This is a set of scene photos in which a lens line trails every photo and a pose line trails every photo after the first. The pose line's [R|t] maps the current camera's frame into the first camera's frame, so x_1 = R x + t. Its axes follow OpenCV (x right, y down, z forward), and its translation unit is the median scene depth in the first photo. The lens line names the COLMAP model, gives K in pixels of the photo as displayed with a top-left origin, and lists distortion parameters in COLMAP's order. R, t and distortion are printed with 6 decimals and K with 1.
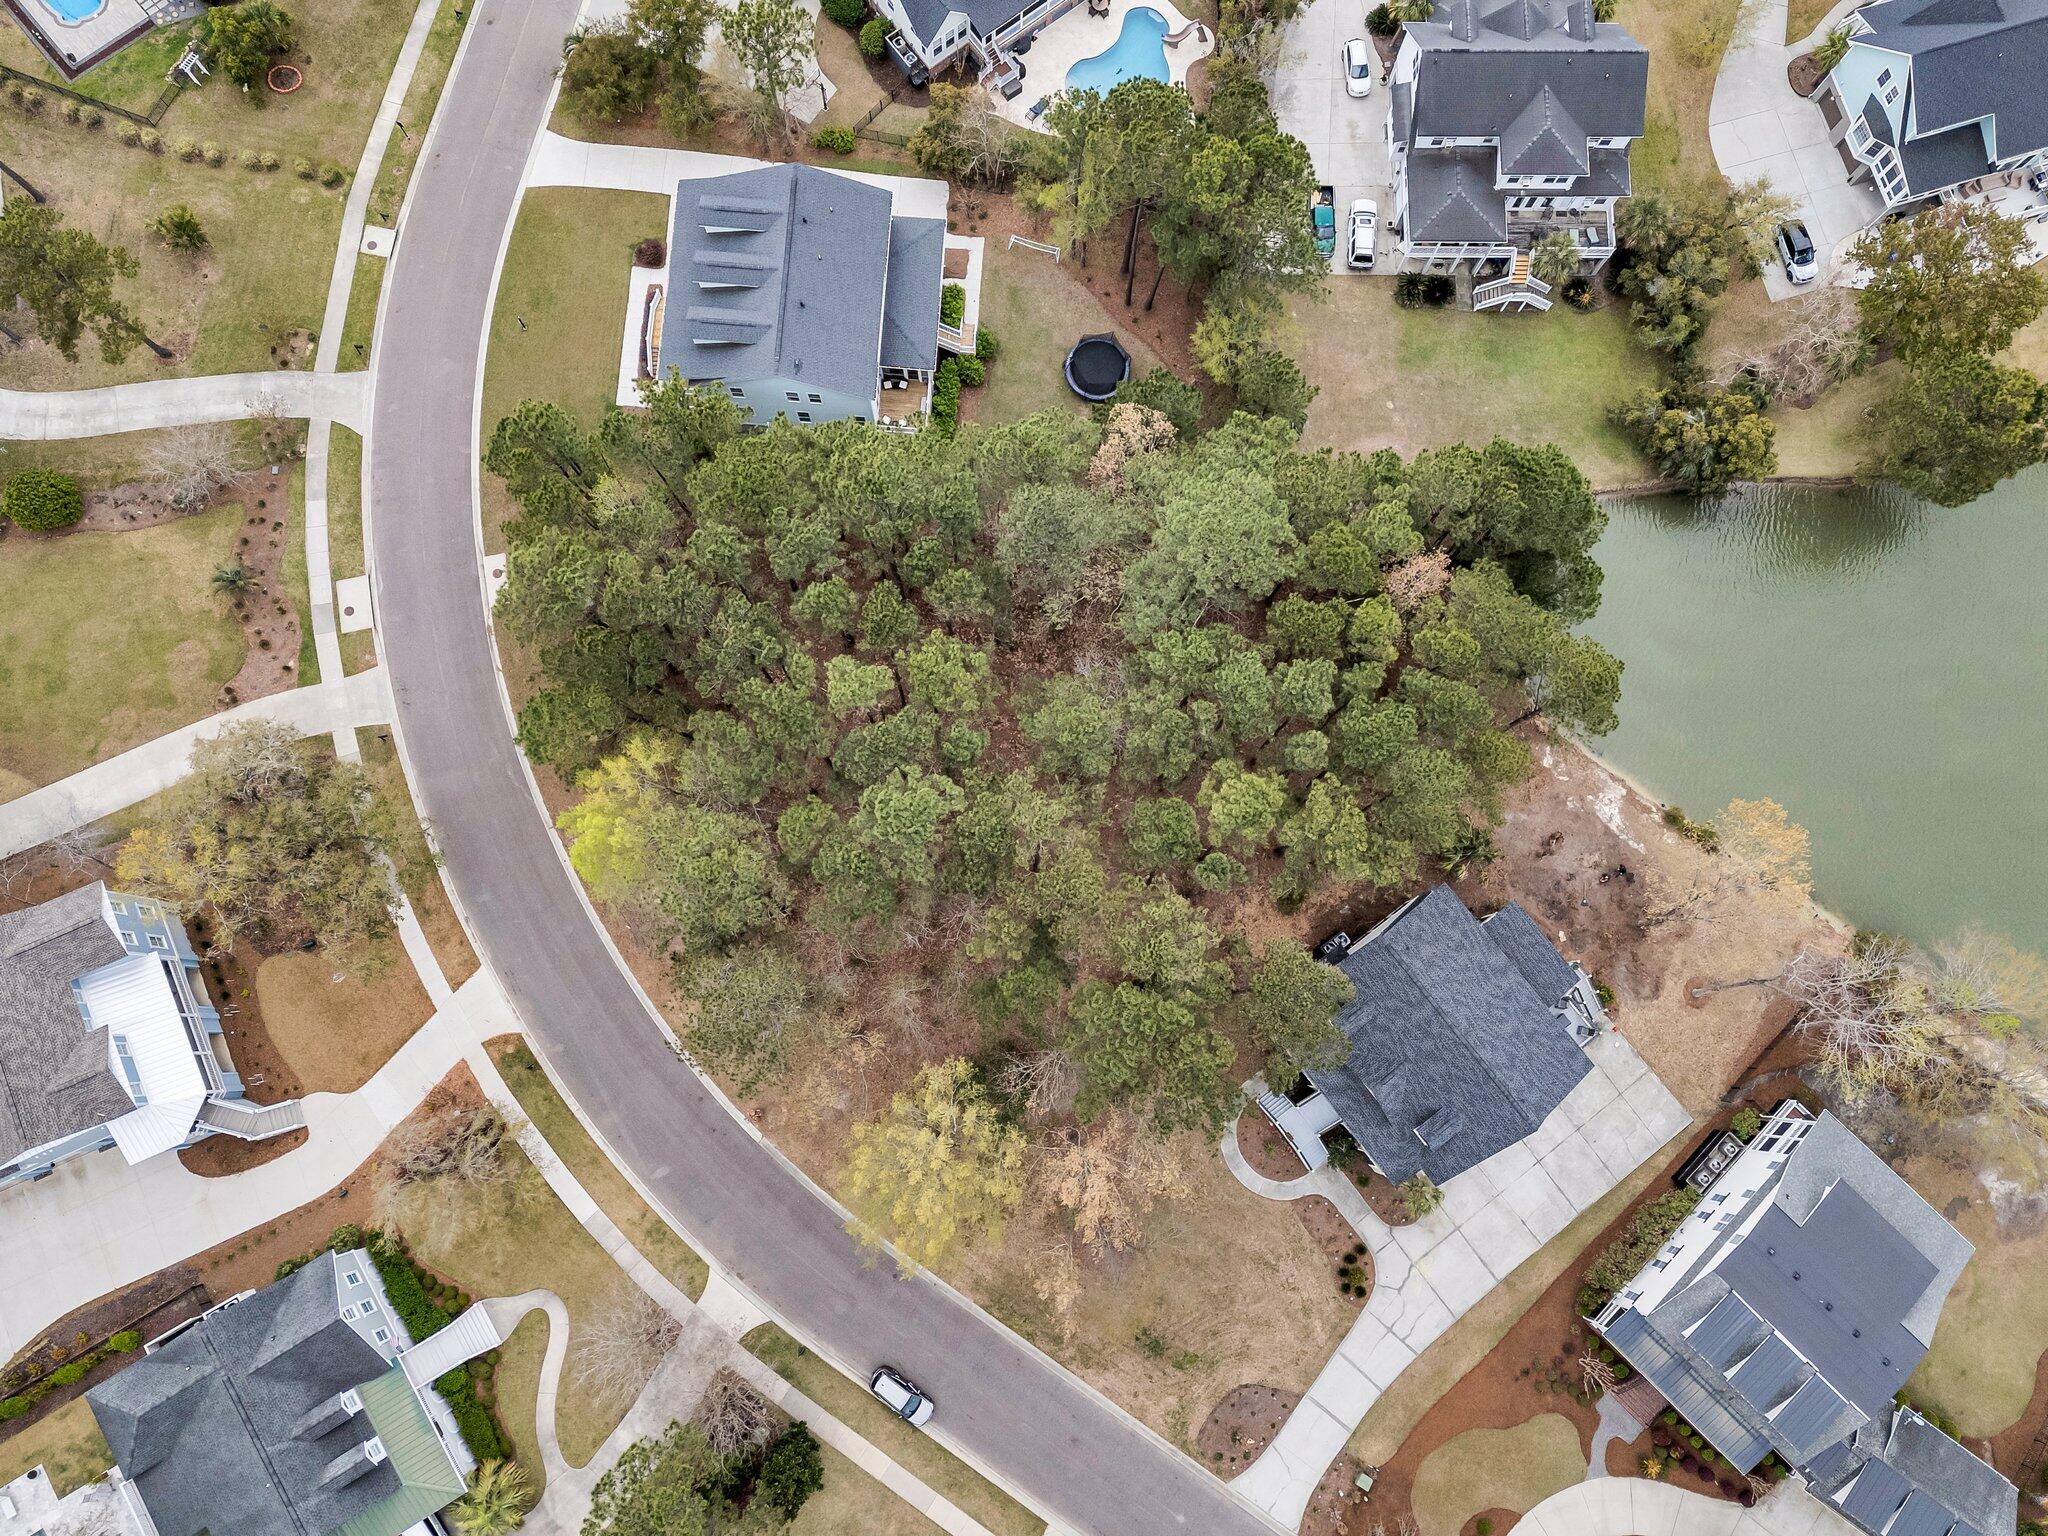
lens RADIAL K [[1516.2, 0, 1031.6], [0, 1516.2, 762.2], [0, 0, 1]] dist [0.076719, -0.061947]
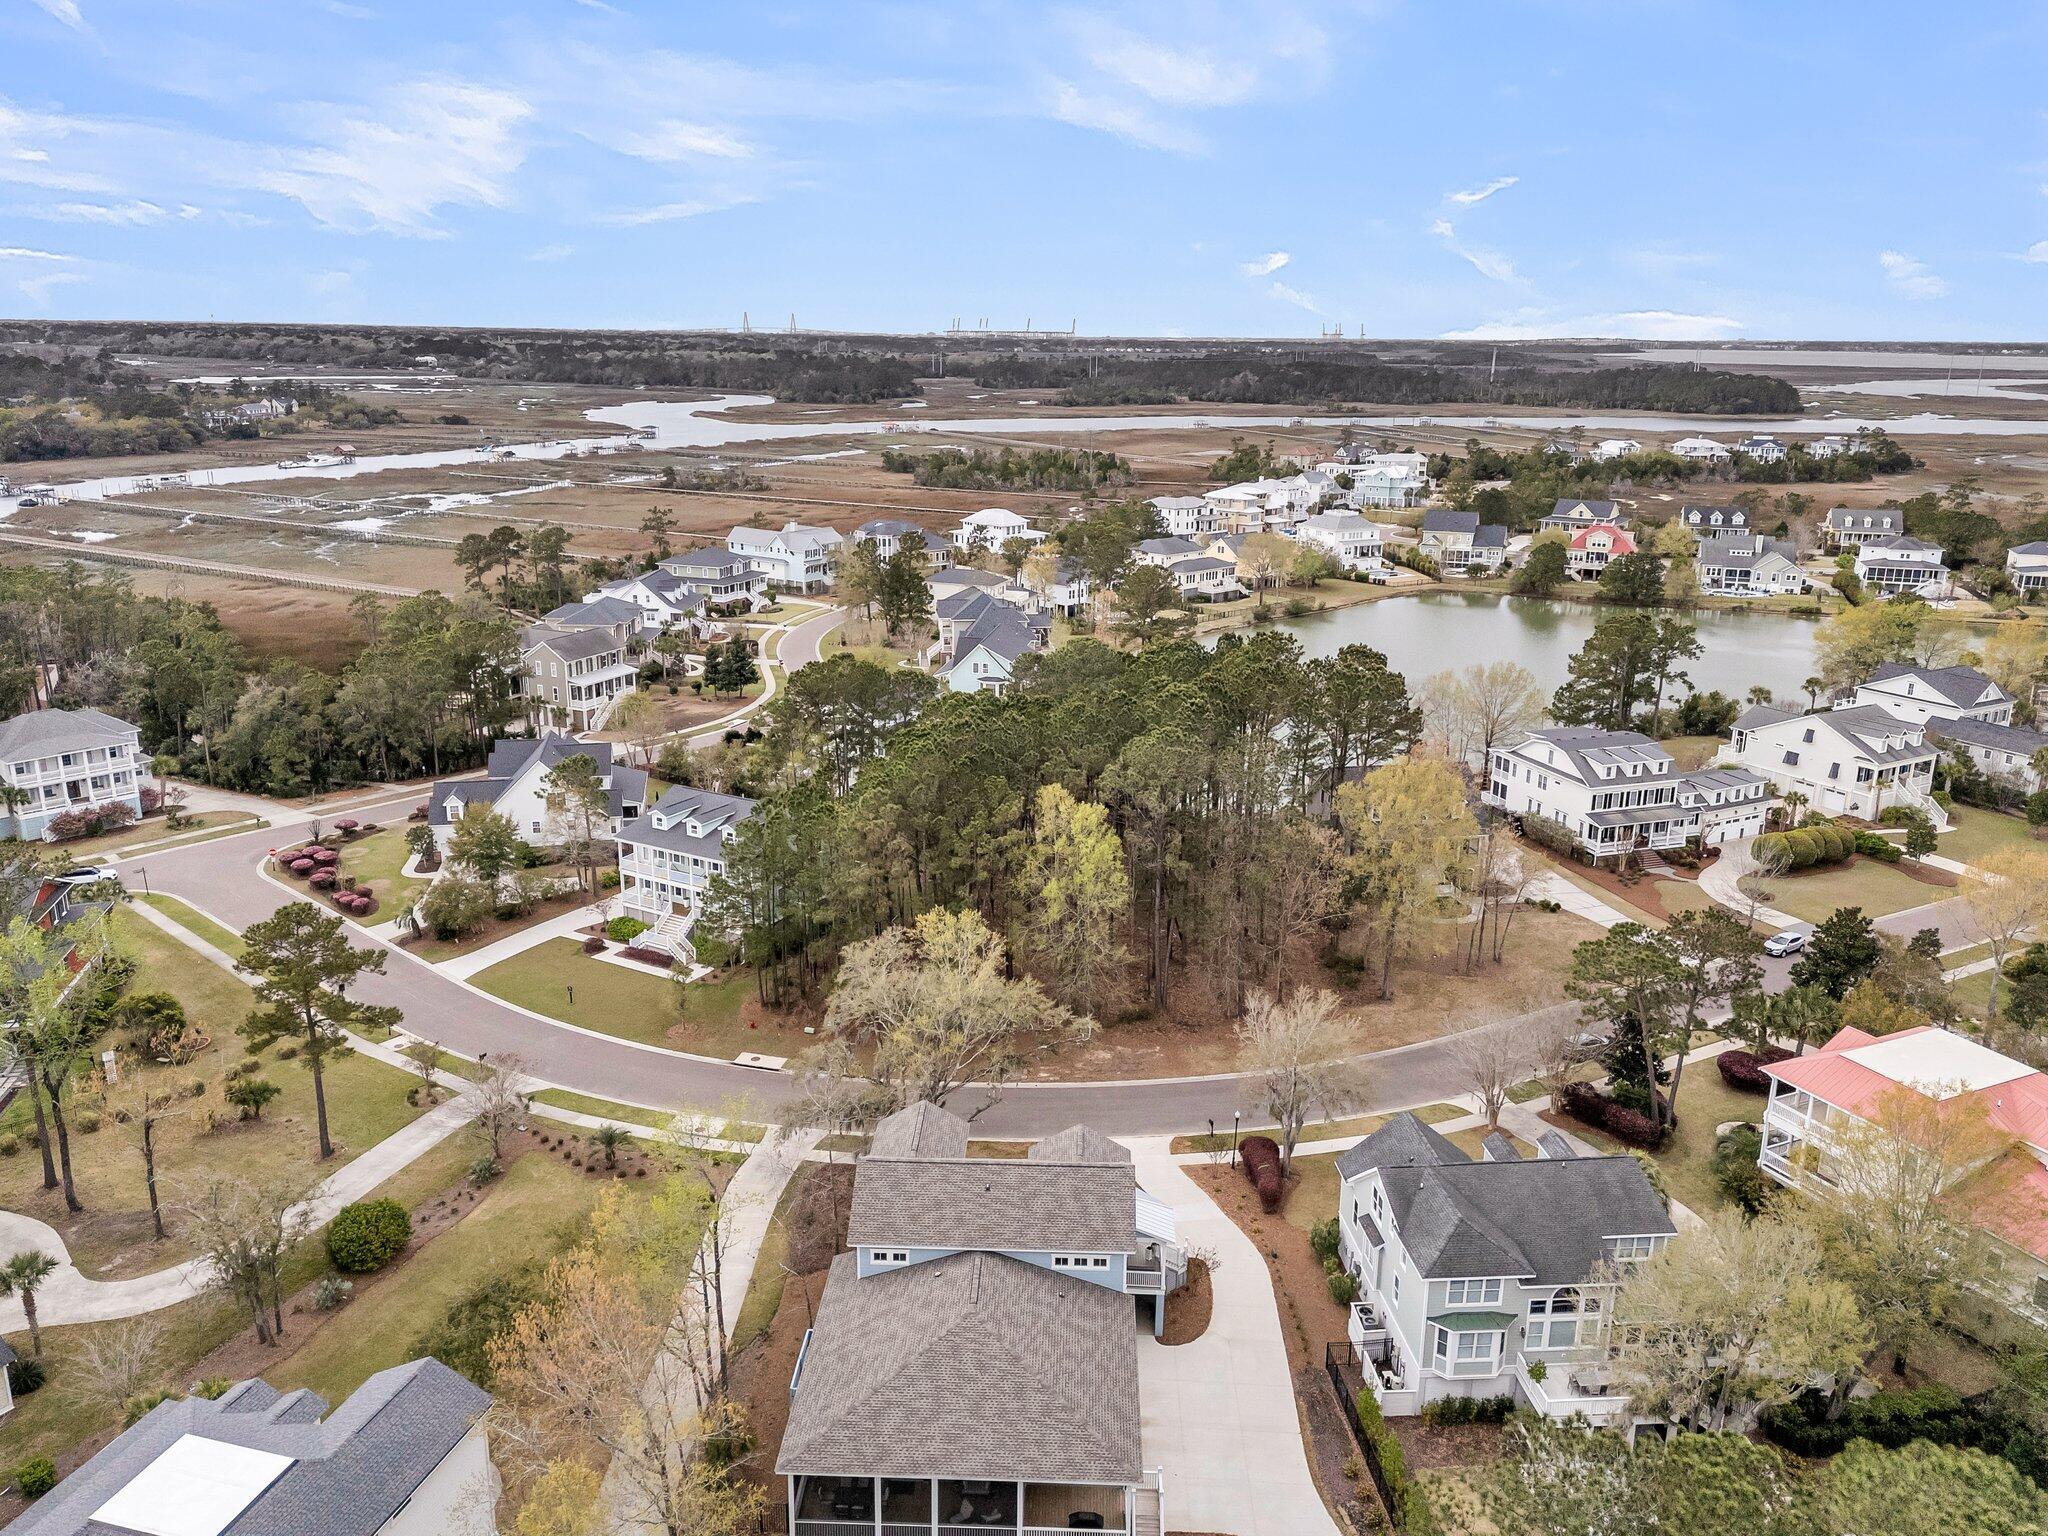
lens RADIAL K [[1516.2, 0, 1031.6], [0, 1516.2, 762.2], [0, 0, 1]] dist [0.076719, -0.061947]
pose [[0.444133, -0.257088, 0.858284, -1.125283], [0.880501, 0.302426, -0.365042, 0.369435], [-0.165719, 0.917848, 0.360684, 0.410995]]
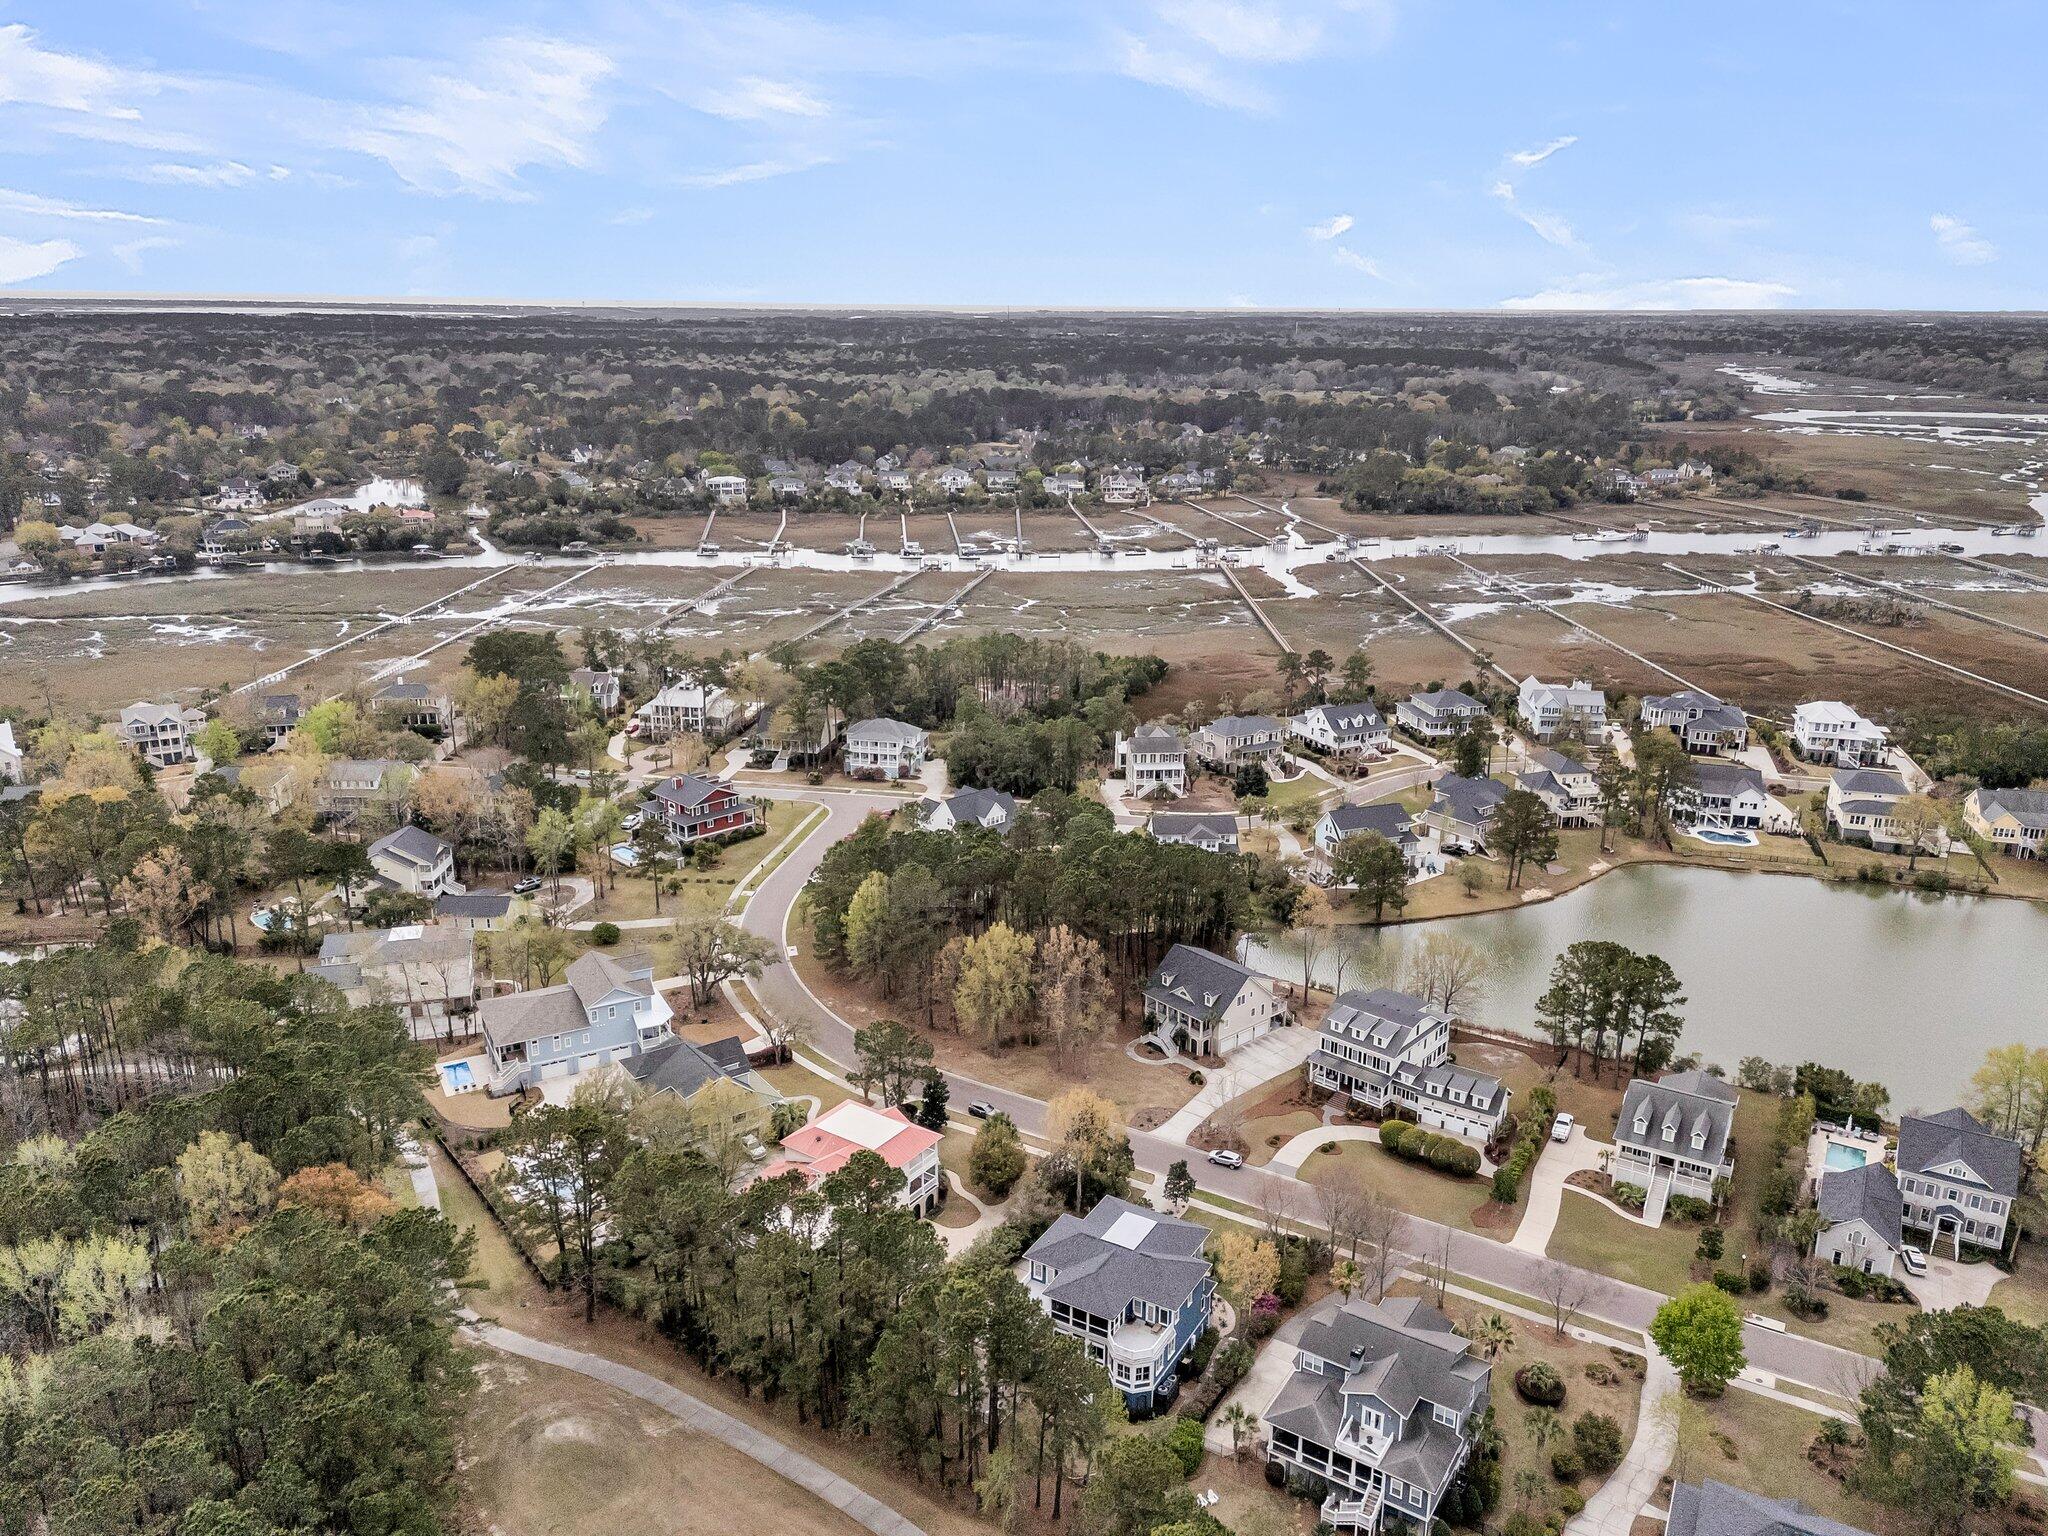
lens RADIAL K [[1512.8, 0, 1035.0], [0, 1512.8, 768.0], [0, 0, 1]] dist [0.078772, -0.079701]
pose [[0.997561, -0.029813, 0.063112, -0.119714], [0.069737, 0.464183, -0.882990, 1.832859], [-0.002971, 0.885238, 0.465130, -0.319870]]
